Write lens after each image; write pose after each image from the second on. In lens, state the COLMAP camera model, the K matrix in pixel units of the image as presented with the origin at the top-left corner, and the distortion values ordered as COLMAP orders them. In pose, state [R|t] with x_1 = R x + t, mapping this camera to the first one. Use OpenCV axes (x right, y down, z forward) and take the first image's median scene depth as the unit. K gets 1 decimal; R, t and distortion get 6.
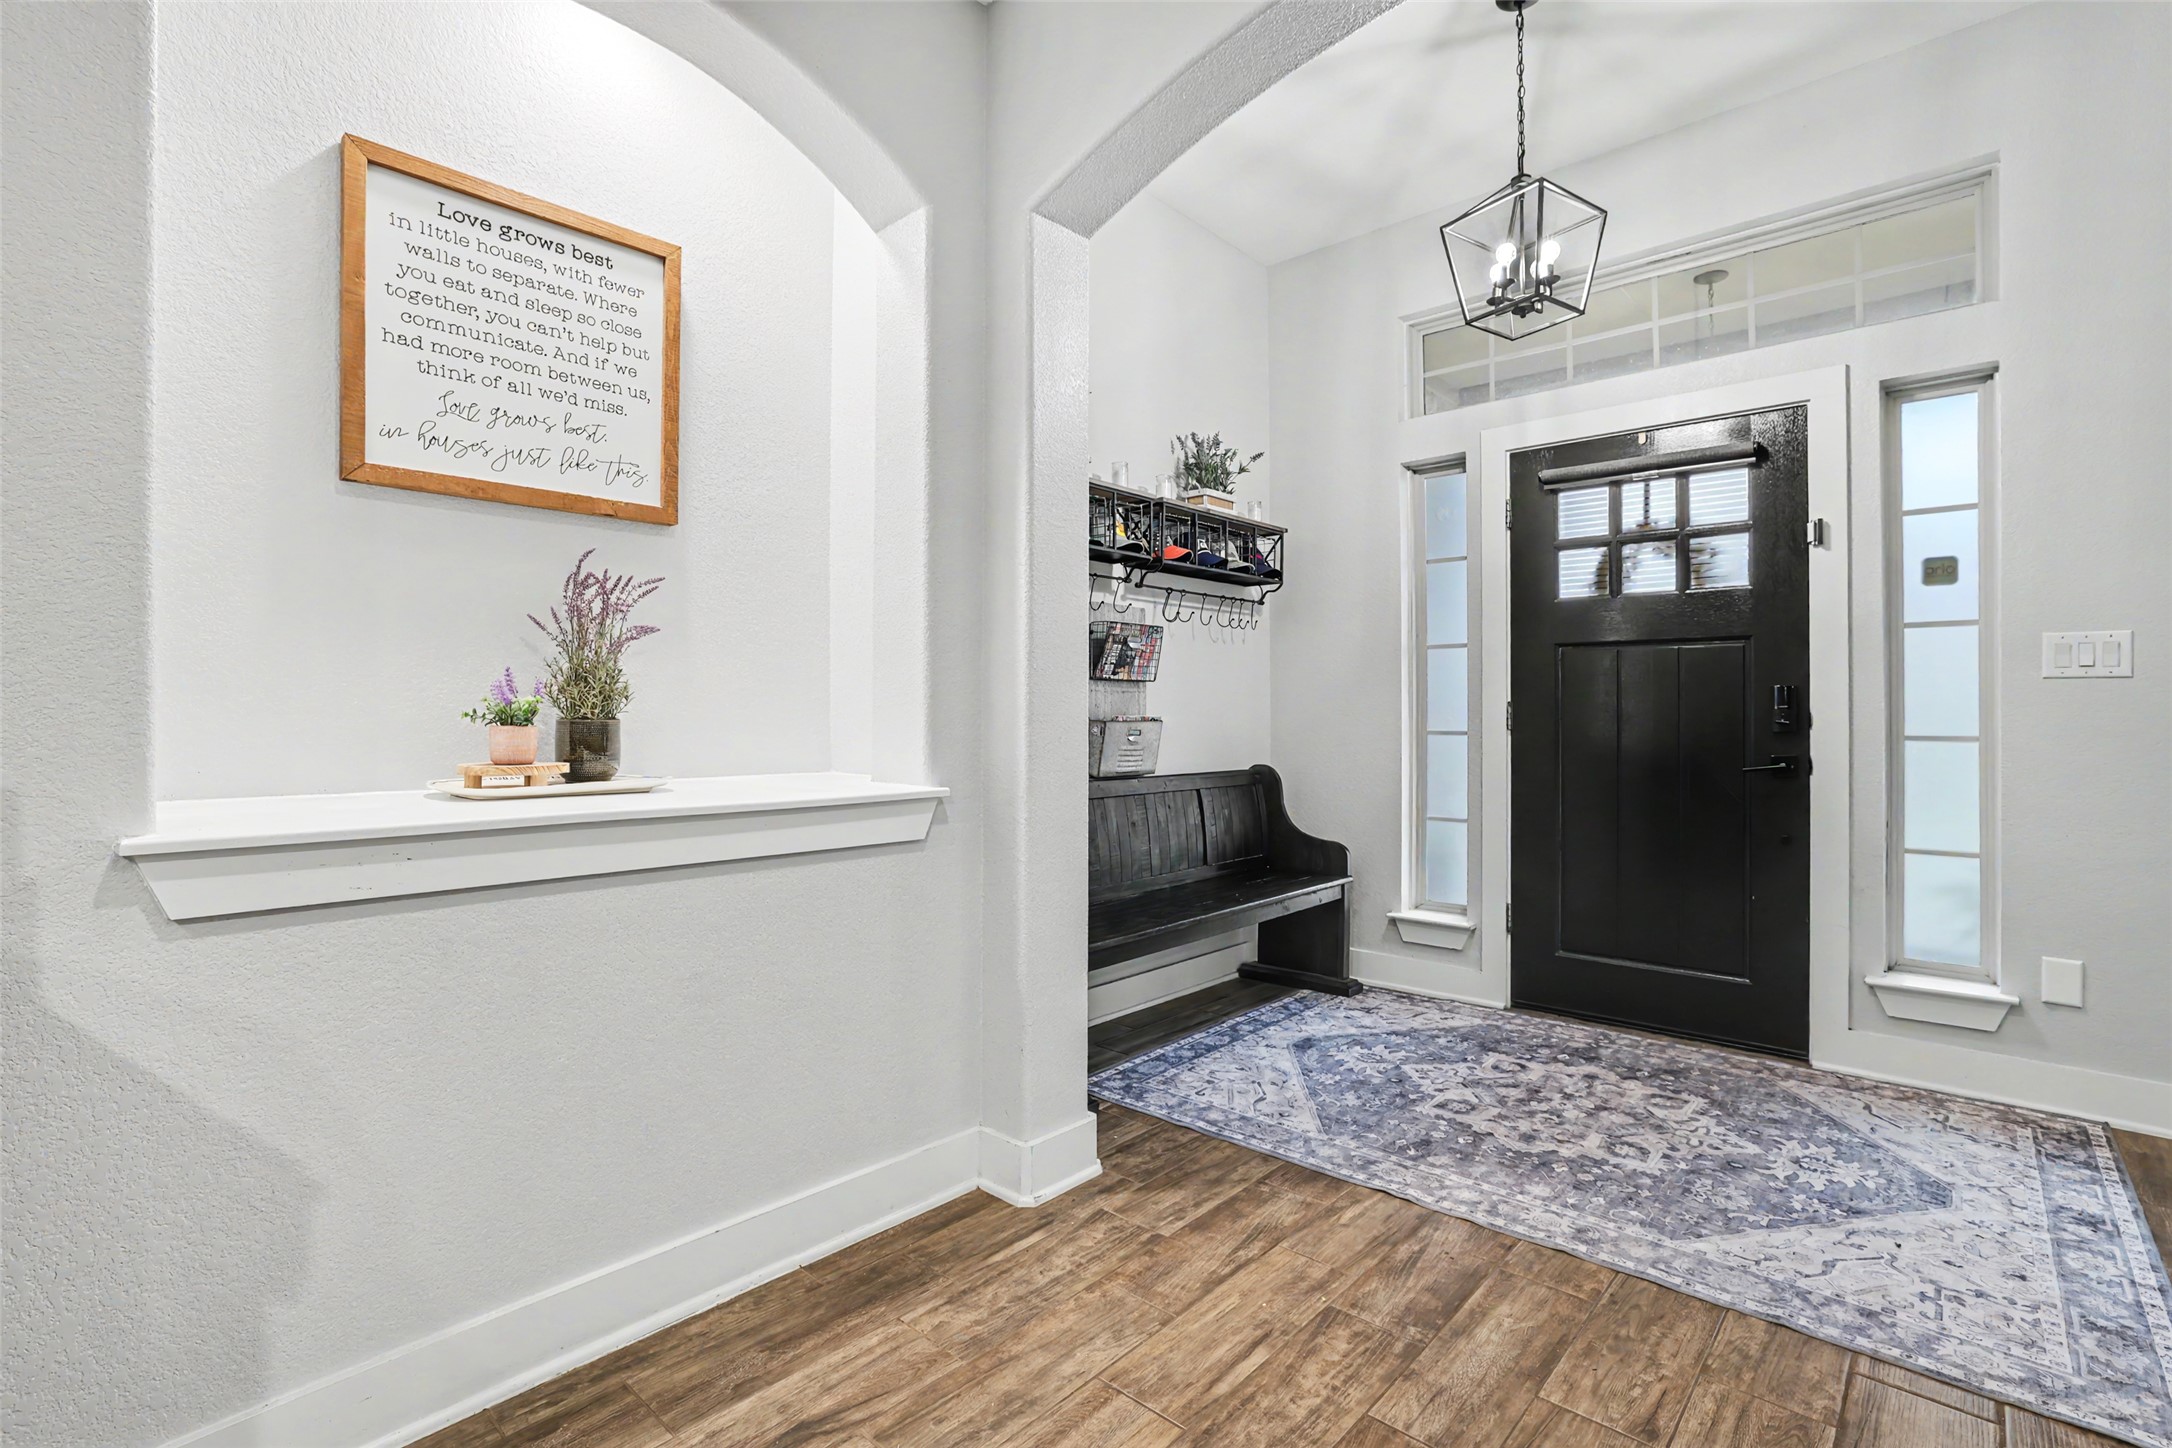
lens RADIAL K [[1010.9, 0, 1092.9], [0, 1010.9, 704.7], [0, 0, 1]] dist [-0.050750, 0.020423]
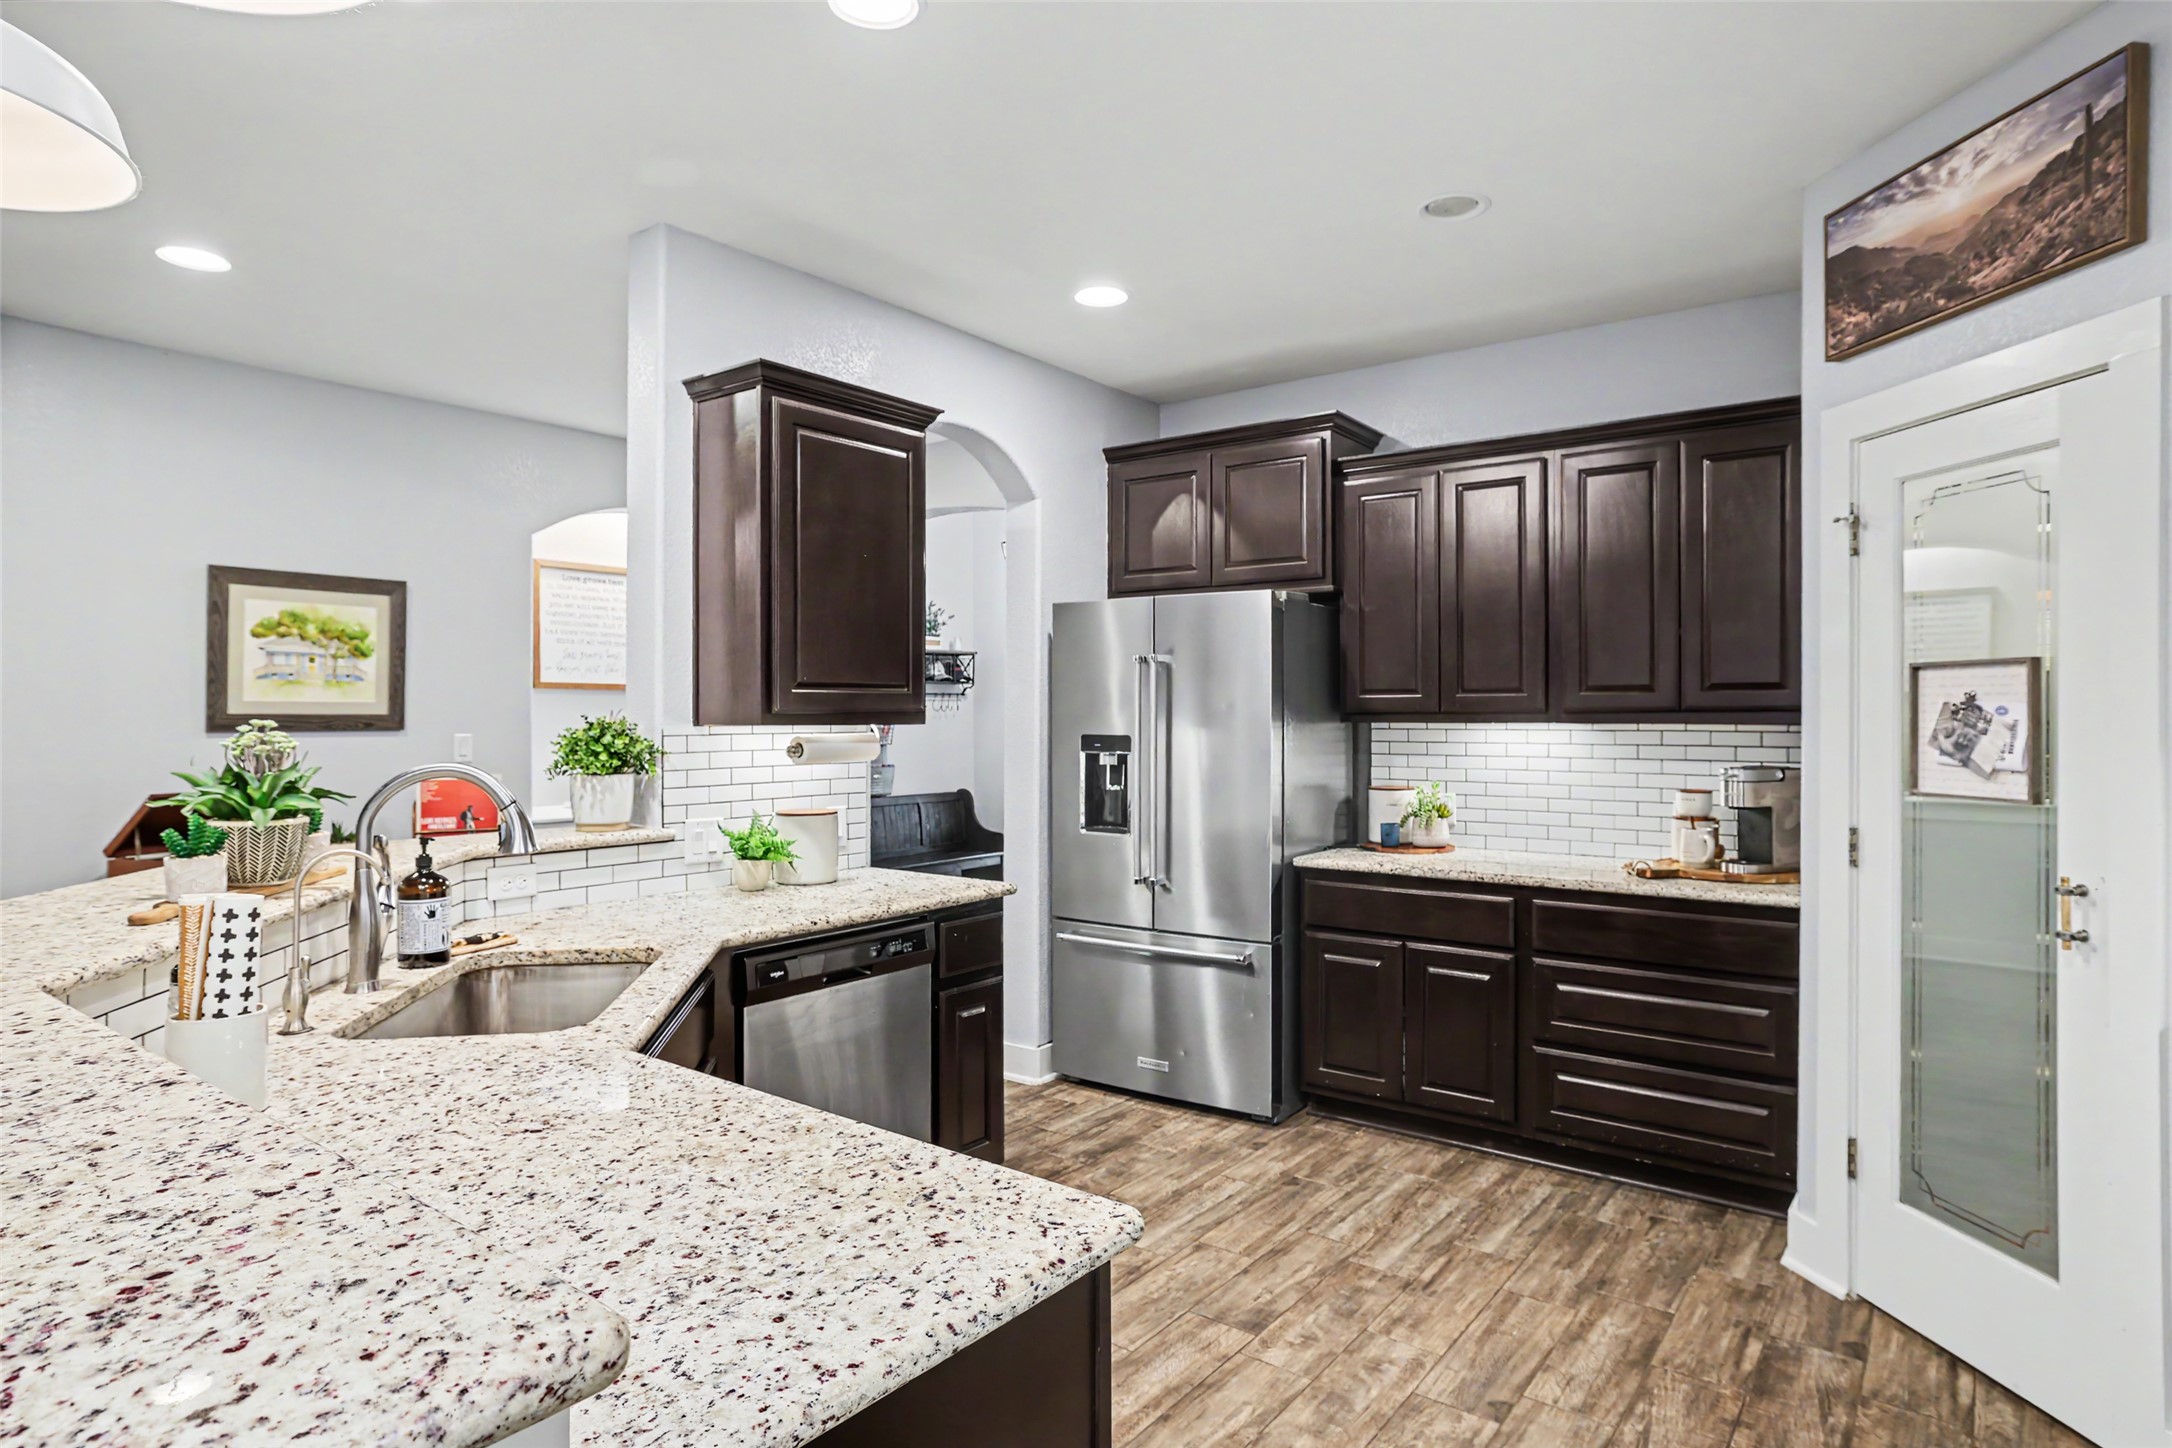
lens RADIAL K [[1189.0, 0, 1090.3], [0, 1189.0, 718.1], [0, 0, 1]] dist [-0.037748, 0.033432]
pose [[0.995776, -0.004275, 0.091720, 0.386465], [0.003548, 0.999961, 0.008085, -0.150629], [-0.091751, -0.007725, 0.995752, -2.032410]]
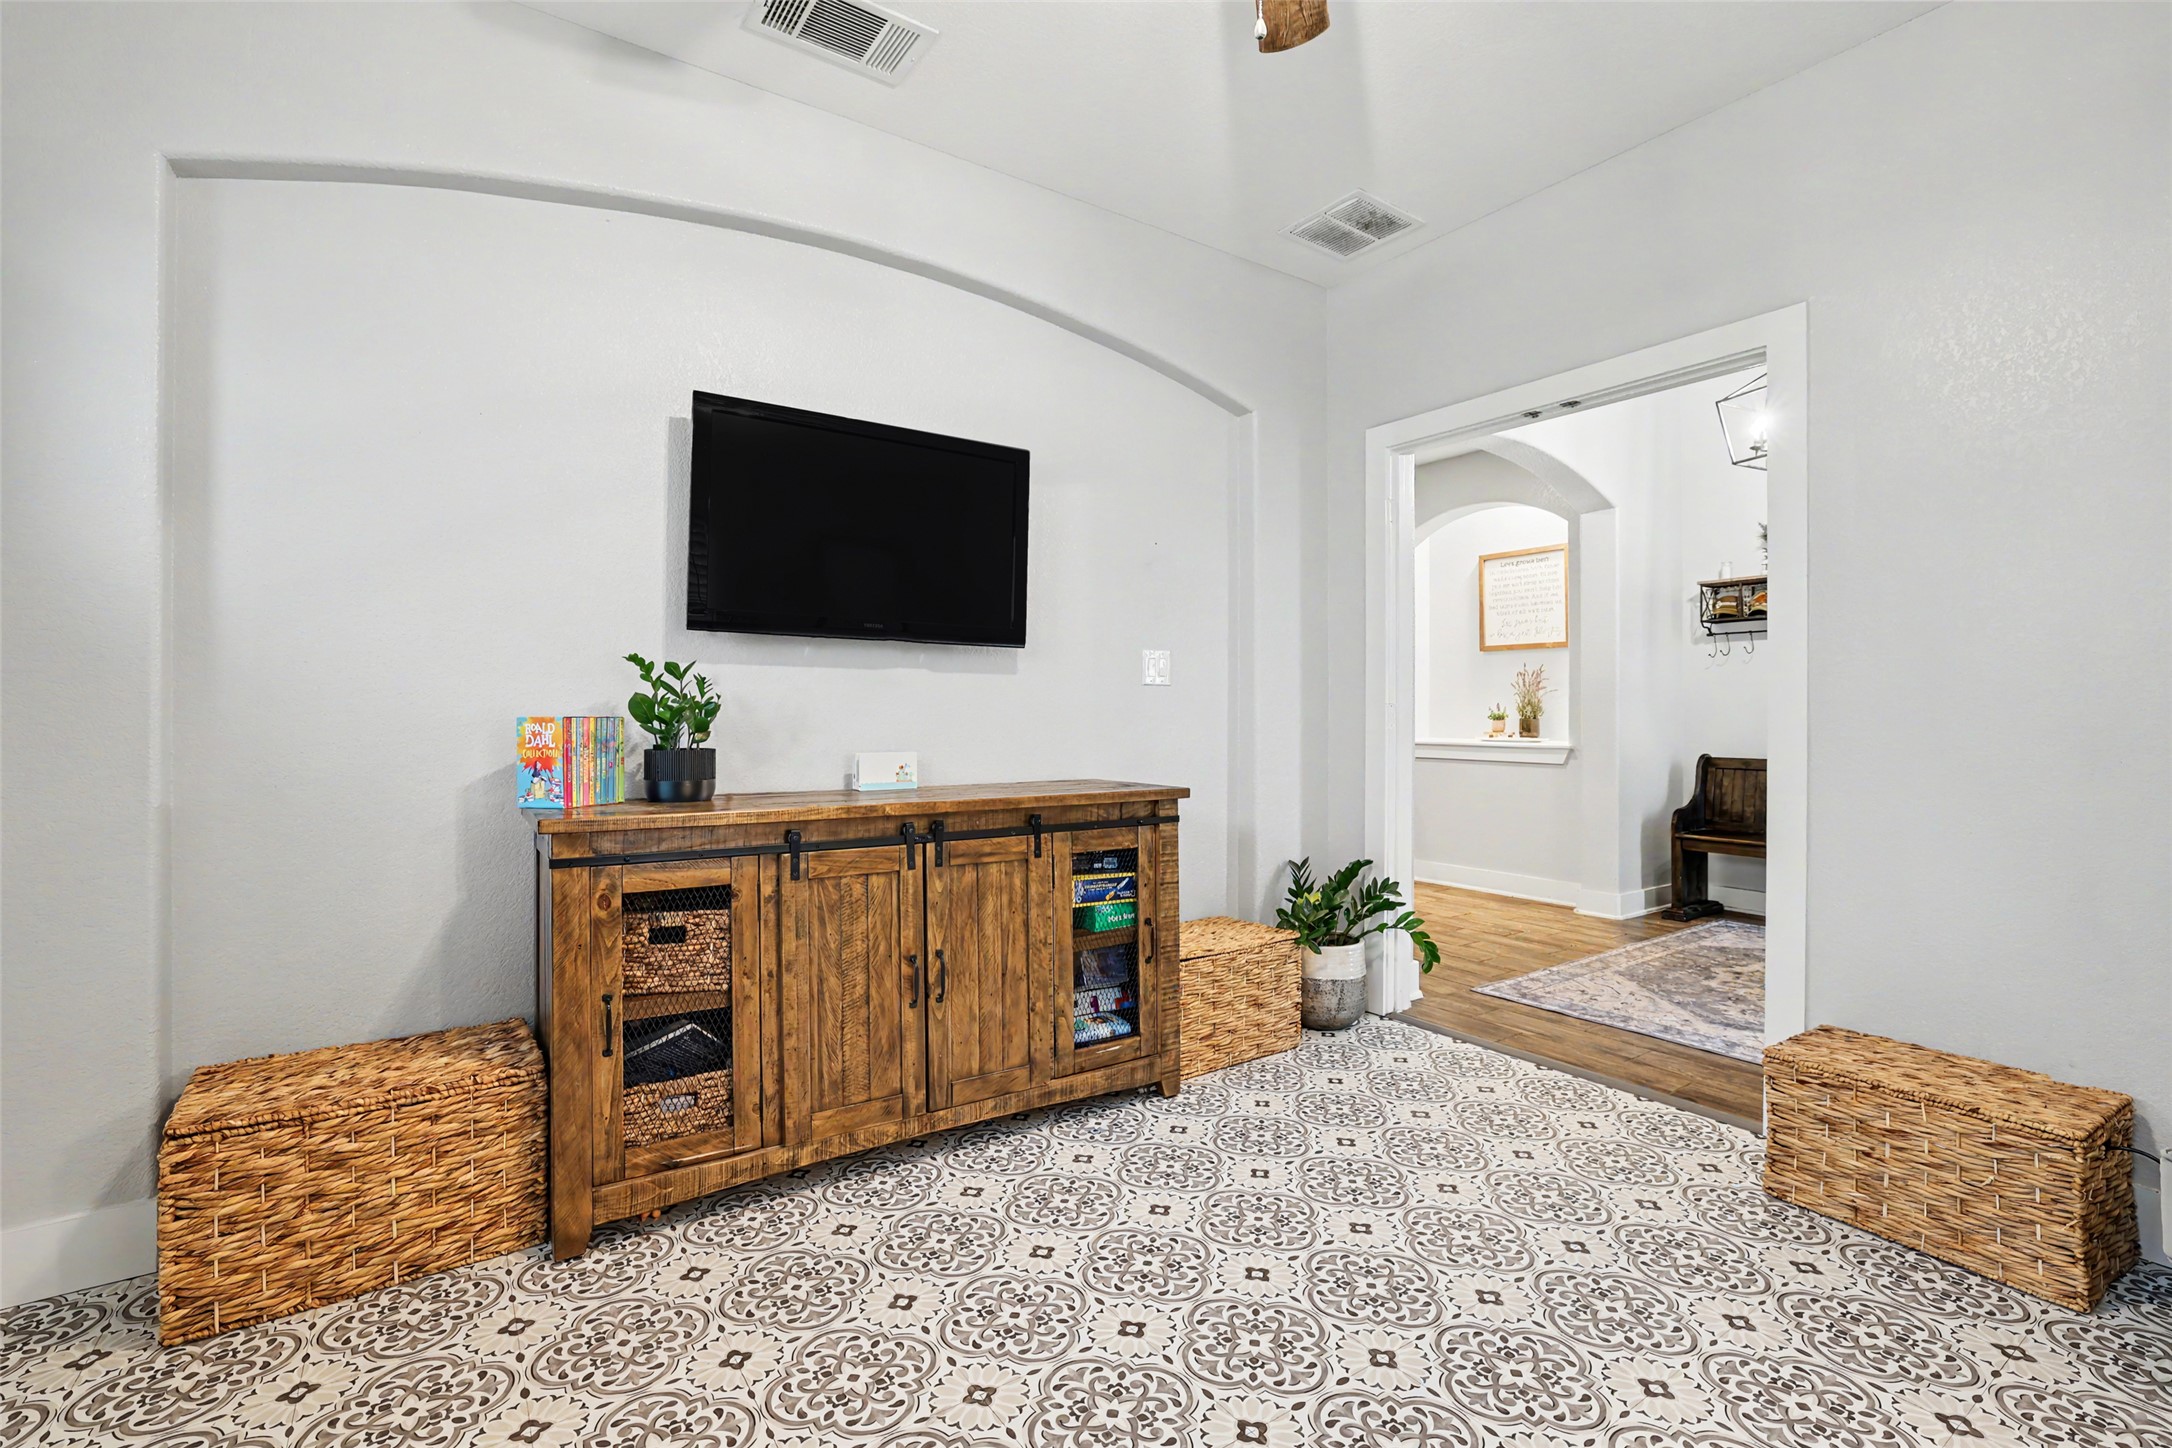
lens RADIAL K [[968.0, 0, 1086.1], [0, 968.0, 715.3], [0, 0, 1]] dist [-0.044499, 0.016758]
pose [[-0.237420, -0.000070, -0.971407, 2.672131], [0.001705, 0.999998, -0.000488, 0.004696], [0.971406, -0.001772, -0.237419, 0.382415]]
